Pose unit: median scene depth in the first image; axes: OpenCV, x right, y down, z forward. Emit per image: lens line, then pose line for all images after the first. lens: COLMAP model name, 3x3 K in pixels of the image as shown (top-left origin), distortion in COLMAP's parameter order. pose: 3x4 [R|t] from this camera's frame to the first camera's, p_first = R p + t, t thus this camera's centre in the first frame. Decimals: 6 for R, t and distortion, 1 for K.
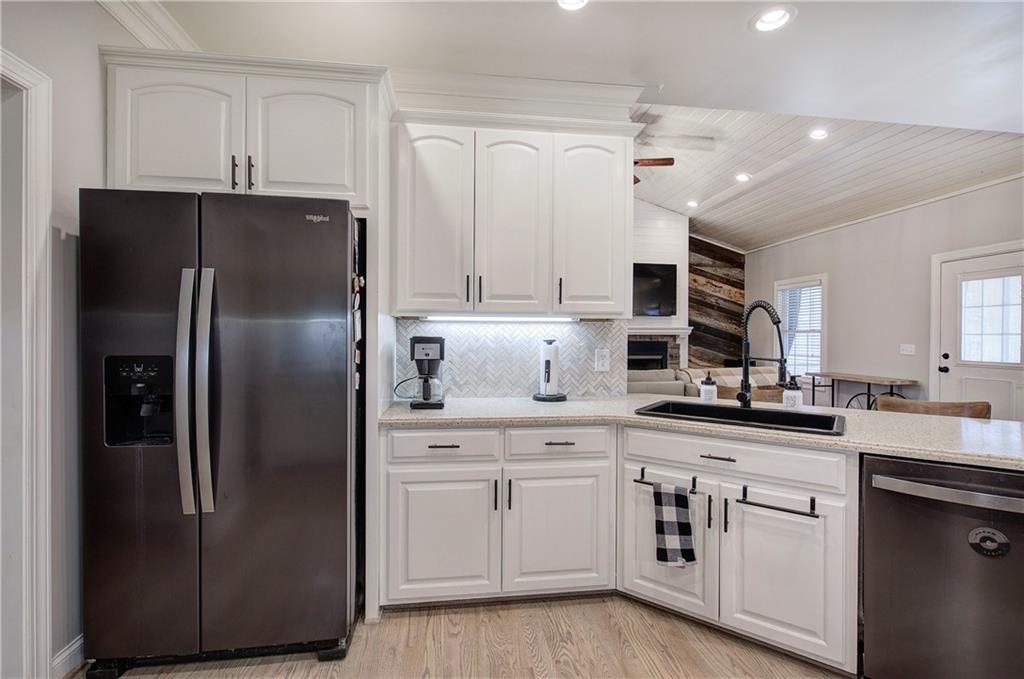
lens RADIAL K [[456.9, 0, 514.5], [0, 456.9, 338.9], [0, 0, 1]] dist [-0.000839, -0.000425]
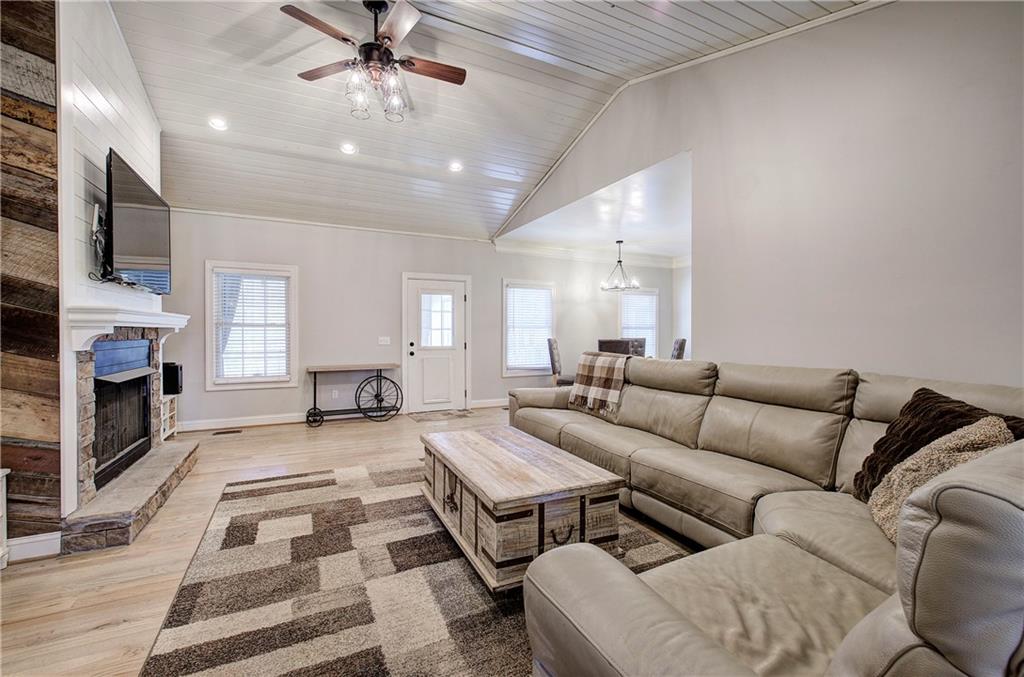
lens RADIAL K [[431.3, 0, 511.7], [0, 431.3, 334.2], [0, 0, 1]] dist [-0.003726, 0.000516]
pose [[-0.325558, -0.011180, 0.945456, -0.886027], [0.005693, 0.999889, 0.013784, -0.021611], [-0.945505, 0.009870, -0.325458, 2.259914]]
